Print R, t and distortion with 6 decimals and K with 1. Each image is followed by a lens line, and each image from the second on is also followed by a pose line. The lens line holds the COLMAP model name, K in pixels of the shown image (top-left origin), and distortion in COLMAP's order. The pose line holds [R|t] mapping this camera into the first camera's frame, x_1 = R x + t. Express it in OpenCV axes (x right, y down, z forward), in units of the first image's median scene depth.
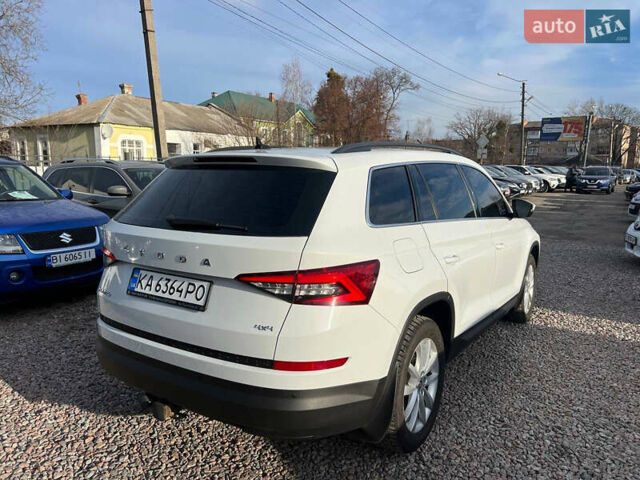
lens RADIAL K [[487.1, 0, 320.0], [0, 487.1, 240.0], [0, 0, 1]] dist [0.062169, -0.078049]
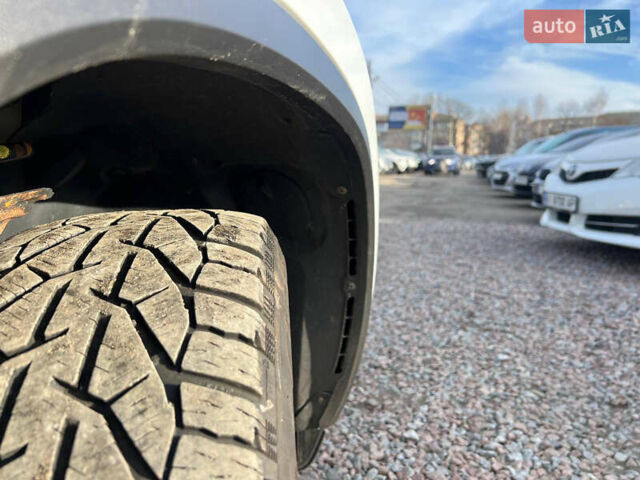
lens RADIAL K [[480.3, 0, 320.0], [0, 480.3, 240.0], [0, 0, 1]] dist [0.057562, -0.007518]
pose [[0.961819, -0.040476, 0.270677, 0.079187], [0.037877, 0.999173, 0.014818, 0.005887], [-0.271053, -0.004000, 0.962556, 0.178014]]
